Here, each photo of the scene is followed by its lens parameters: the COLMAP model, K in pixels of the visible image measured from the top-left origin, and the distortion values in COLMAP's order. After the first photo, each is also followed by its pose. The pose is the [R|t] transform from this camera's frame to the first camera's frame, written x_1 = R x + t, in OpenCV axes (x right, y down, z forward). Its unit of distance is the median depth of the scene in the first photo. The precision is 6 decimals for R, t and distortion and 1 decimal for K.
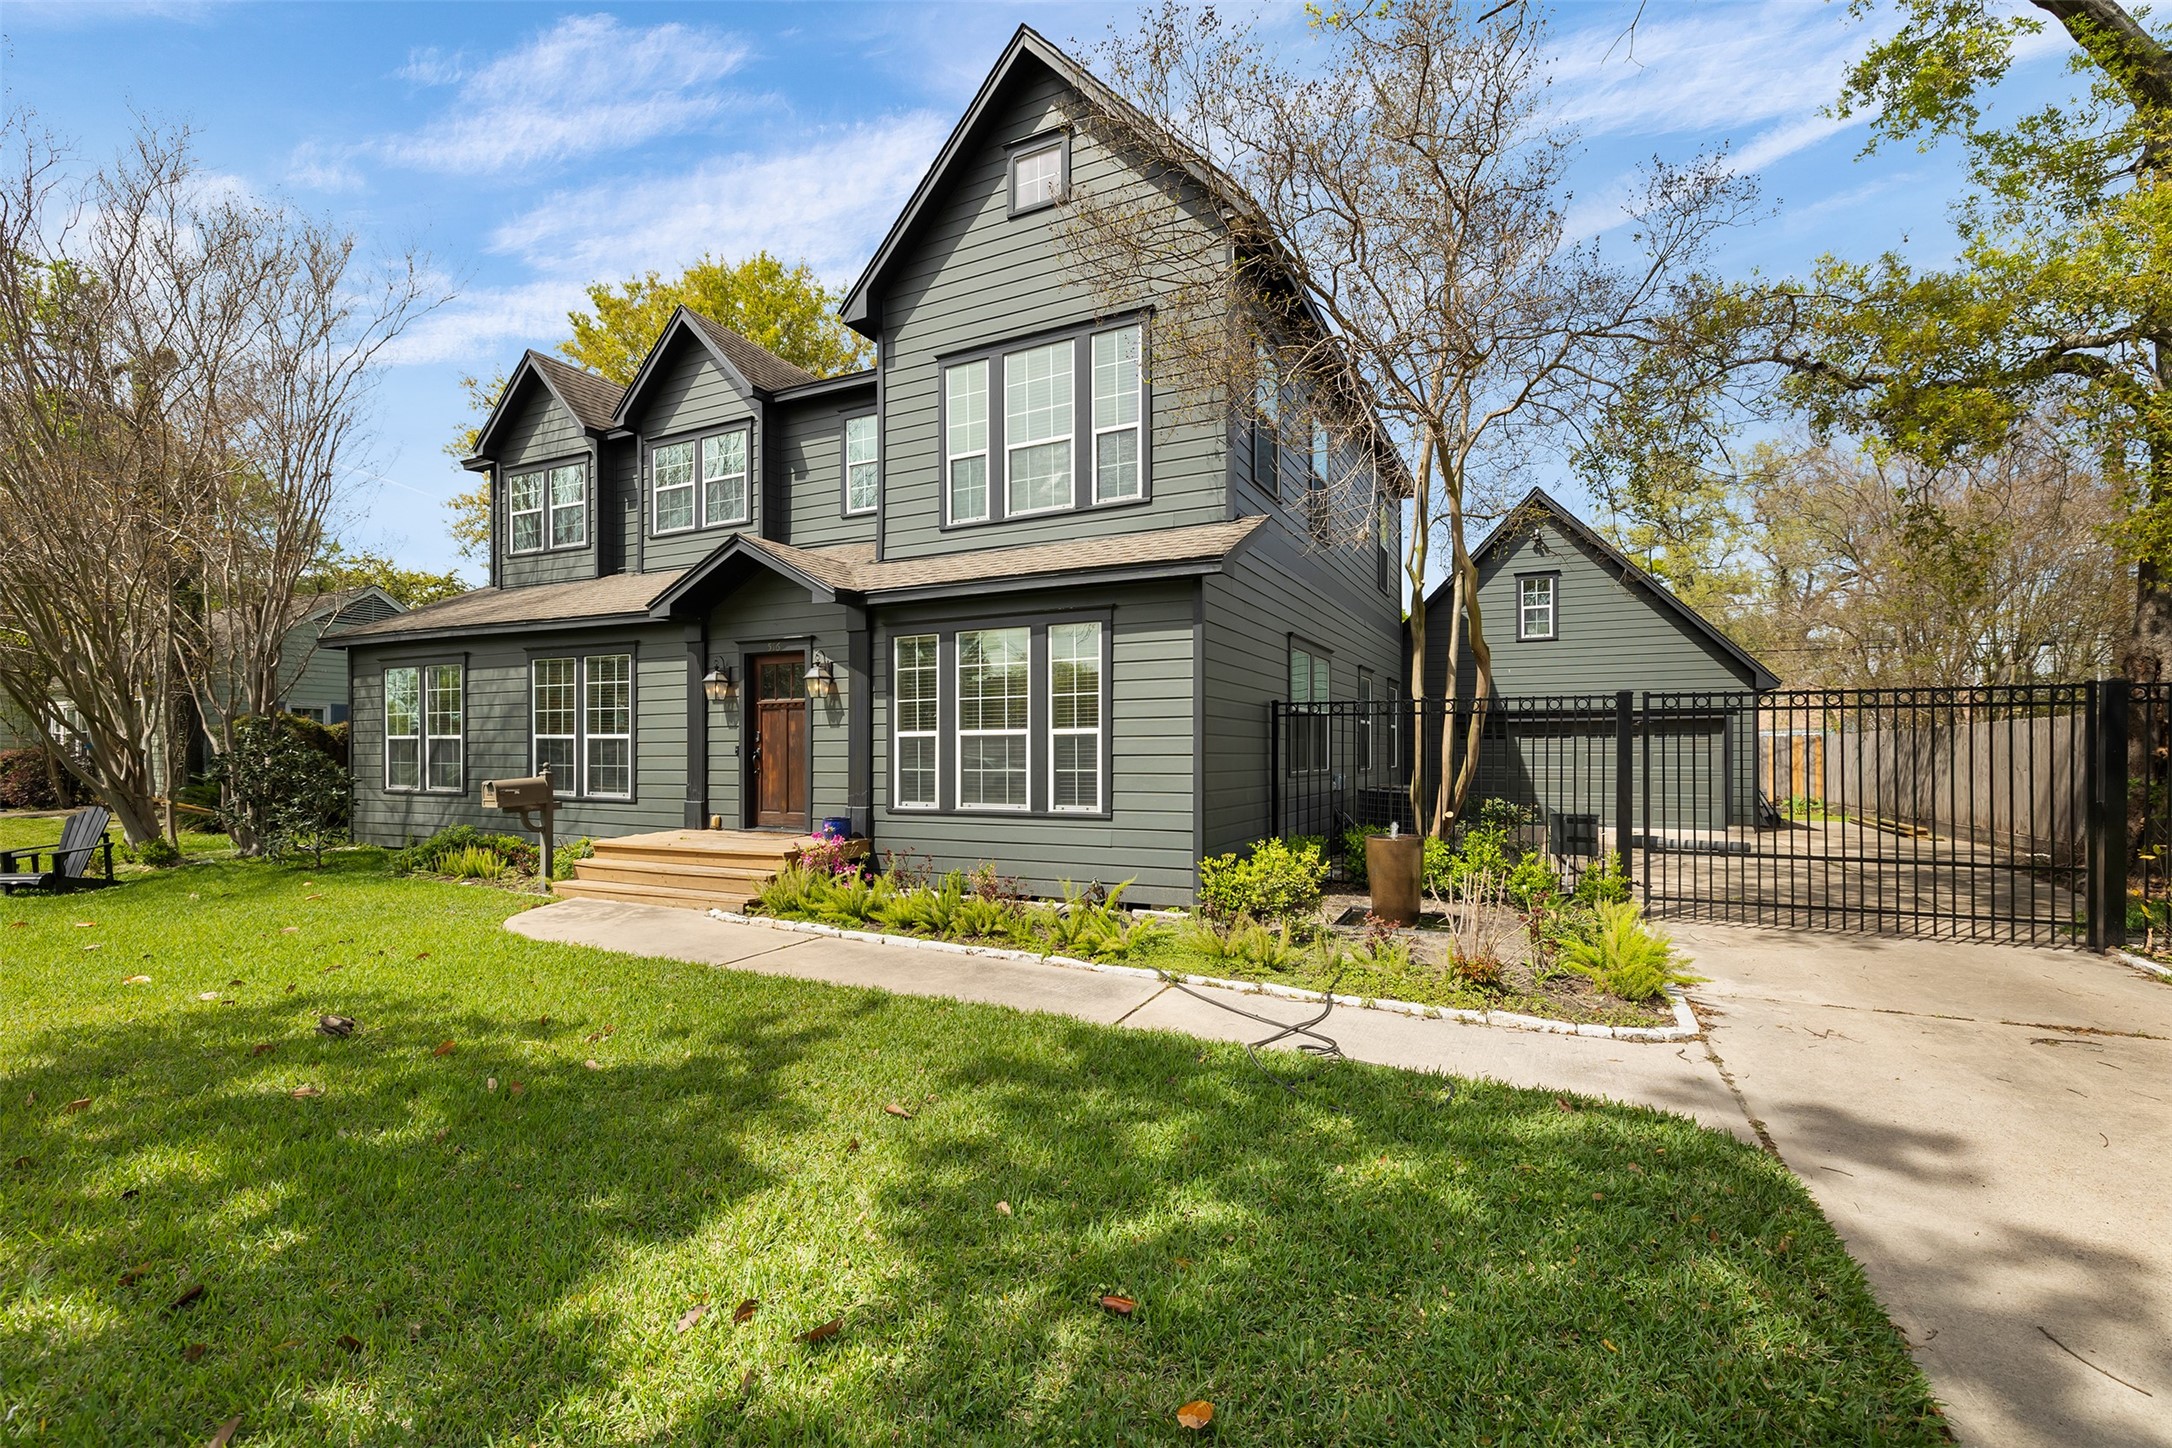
lens RADIAL K [[922.5, 0, 1084.3], [0, 922.5, 748.3], [0, 0, 1]] dist [-0.000819, -0.000049]
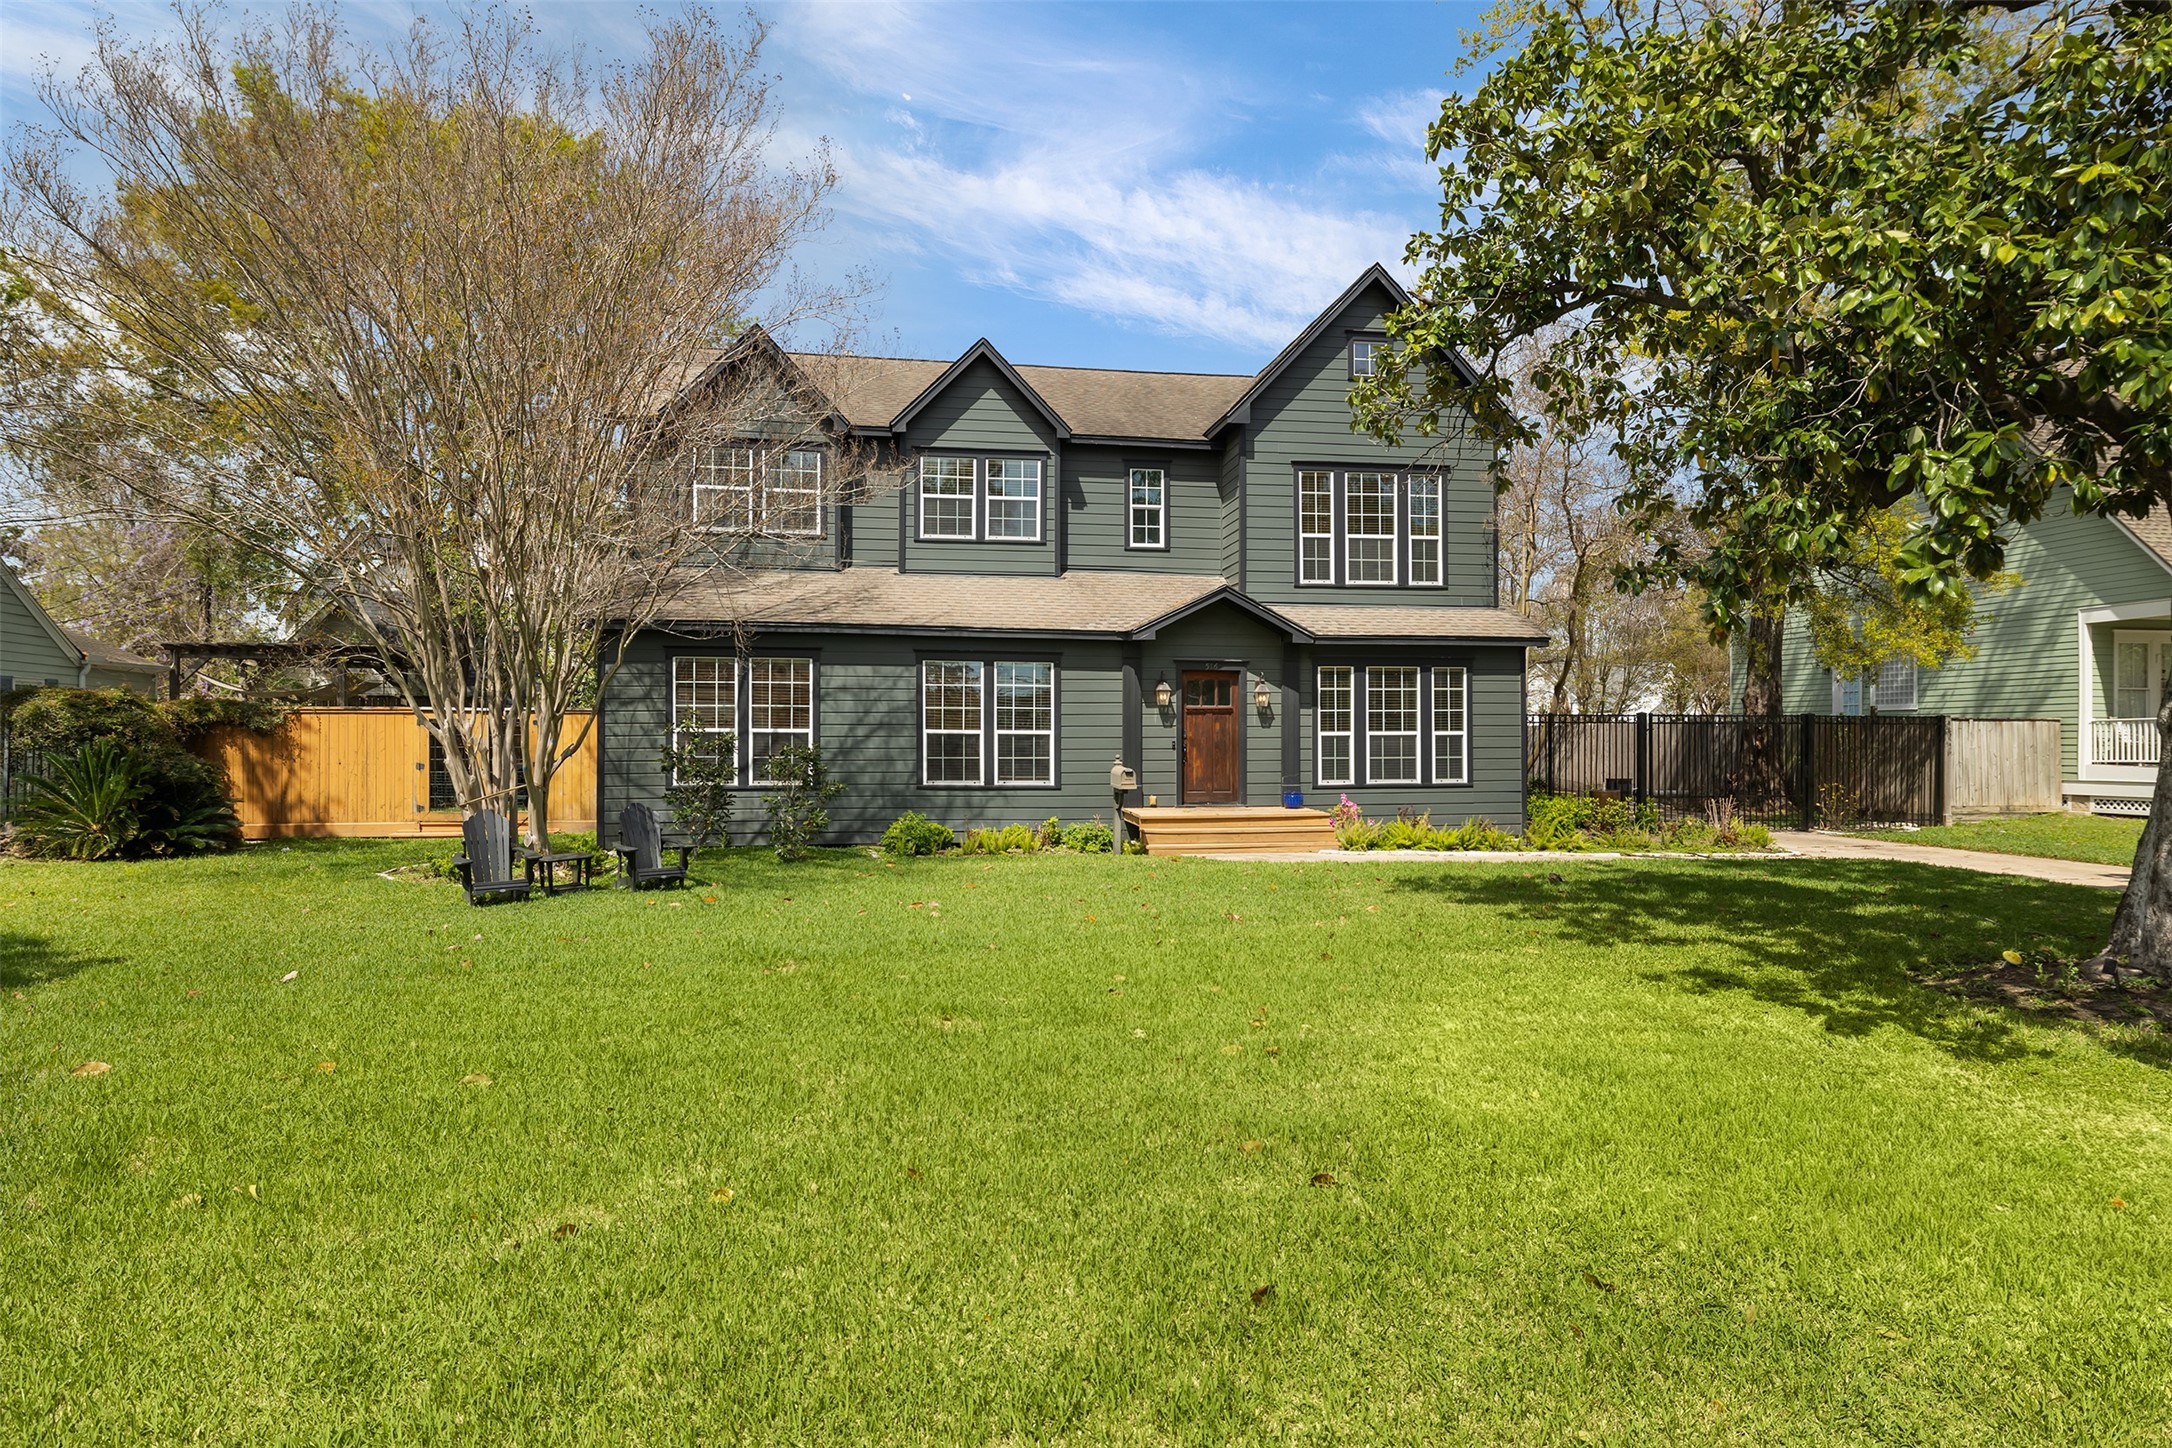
lens RADIAL K [[1225.9, 0, 1086.0], [0, 1225.9, 724.0], [0, 0, 1]] dist [0.001547, 0.000169]
pose [[0.813208, 0.005013, 0.581952, -1.483188], [-0.004093, 0.999987, -0.002894, -0.021146], [-0.581959, -0.000029, 0.813218, -0.321685]]
